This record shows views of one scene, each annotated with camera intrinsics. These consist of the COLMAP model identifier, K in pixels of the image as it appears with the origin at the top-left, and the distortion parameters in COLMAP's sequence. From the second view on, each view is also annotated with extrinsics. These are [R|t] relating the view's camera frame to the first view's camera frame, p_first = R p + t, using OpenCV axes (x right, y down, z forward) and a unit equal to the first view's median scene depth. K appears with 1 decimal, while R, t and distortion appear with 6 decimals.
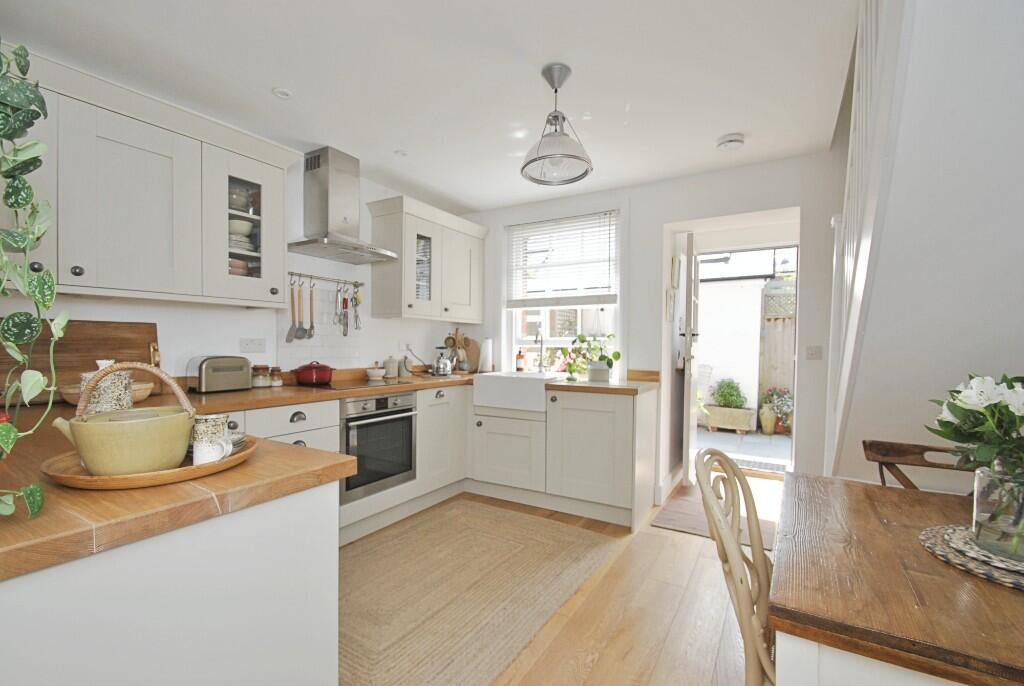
lens RADIAL K [[453.4, 0, 522.5], [0, 453.4, 355.7], [0, 0, 1]] dist [-0.000538, -0.000884]
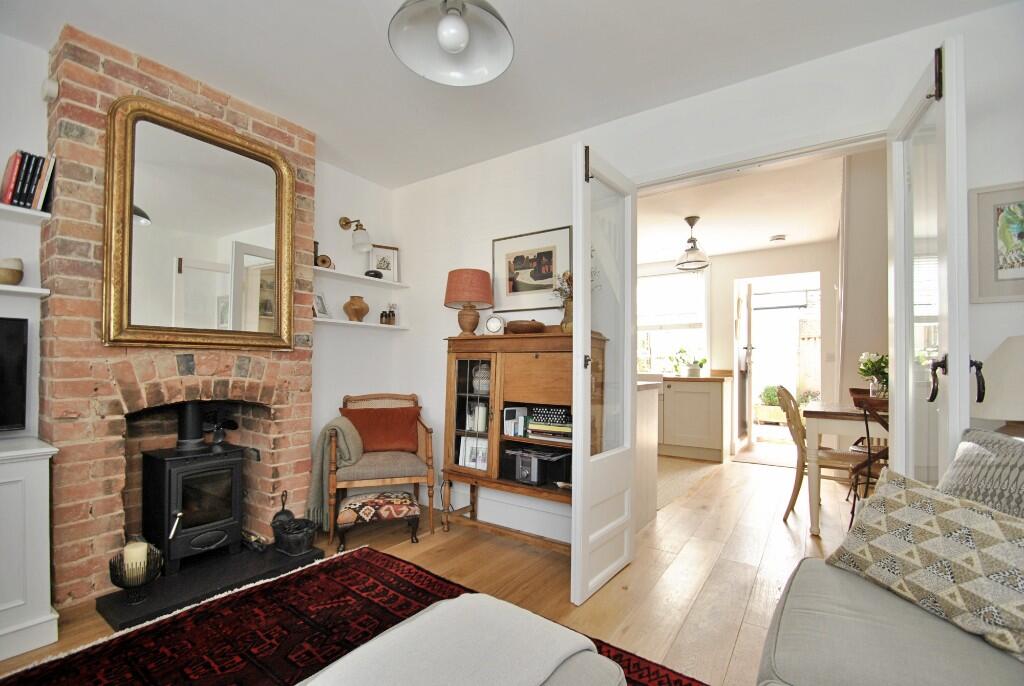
lens RADIAL K [[448.5, 0, 510.9], [0, 448.5, 358.7], [0, 0, 1]] dist [-0.003405, -0.000620]
pose [[0.996594, -0.004328, -0.082346, -0.350001], [0.000844, 0.999105, -0.042292, 0.060143], [0.082456, 0.042078, 0.995706, -0.646732]]
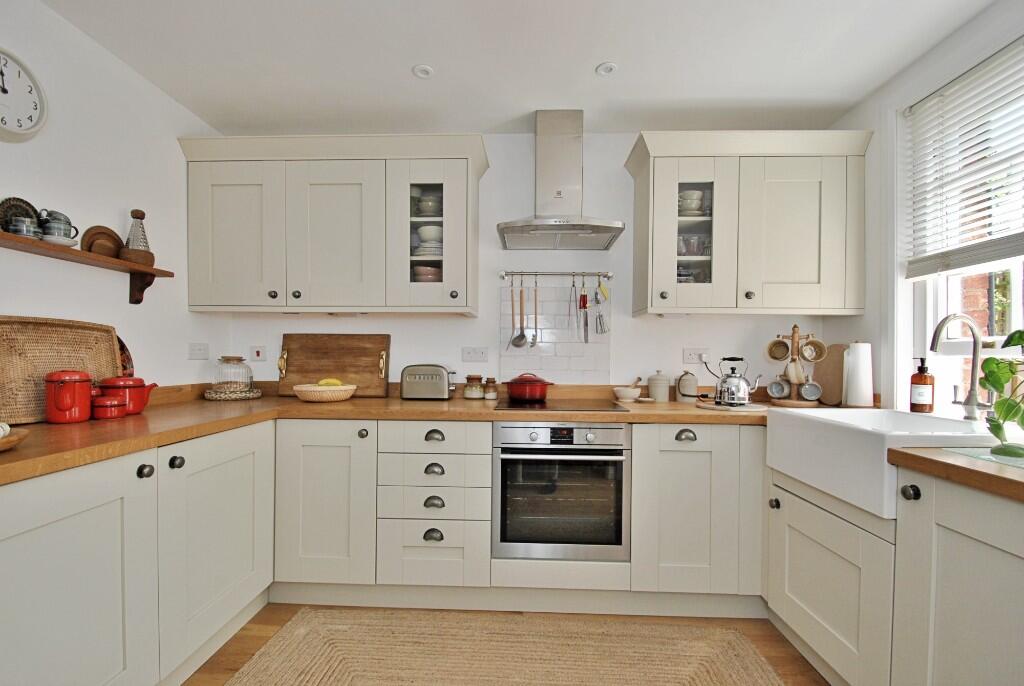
lens RADIAL K [[460.2, 0, 510.7], [0, 460.2, 356.1], [0, 0, 1]] dist [0.010260, -0.000034]
pose [[0.474349, -0.004473, -0.880326, 0.235924], [-0.025965, 0.999481, -0.019070, -0.002146], [0.879954, 0.031903, 0.473987, 0.482164]]
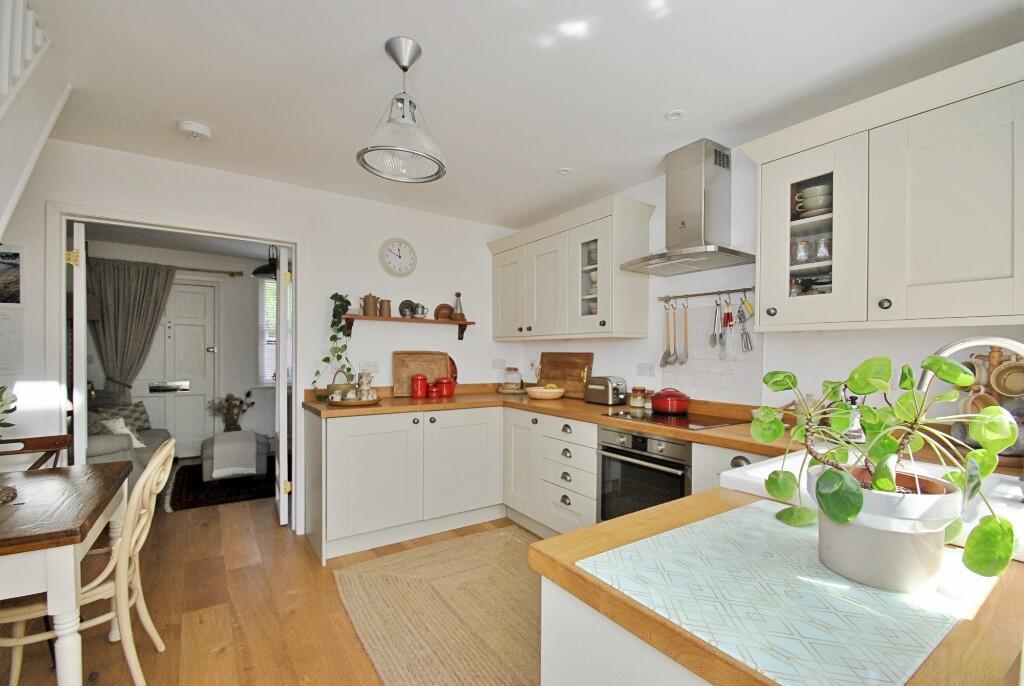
lens RADIAL K [[448.5, 0, 510.9], [0, 448.5, 358.7], [0, 0, 1]] dist [-0.003405, -0.000620]
pose [[-0.426202, -0.003059, -0.904623, 0.438802], [-0.036056, 0.999257, 0.013609, -0.041807], [0.903909, 0.038417, -0.425996, 0.931983]]
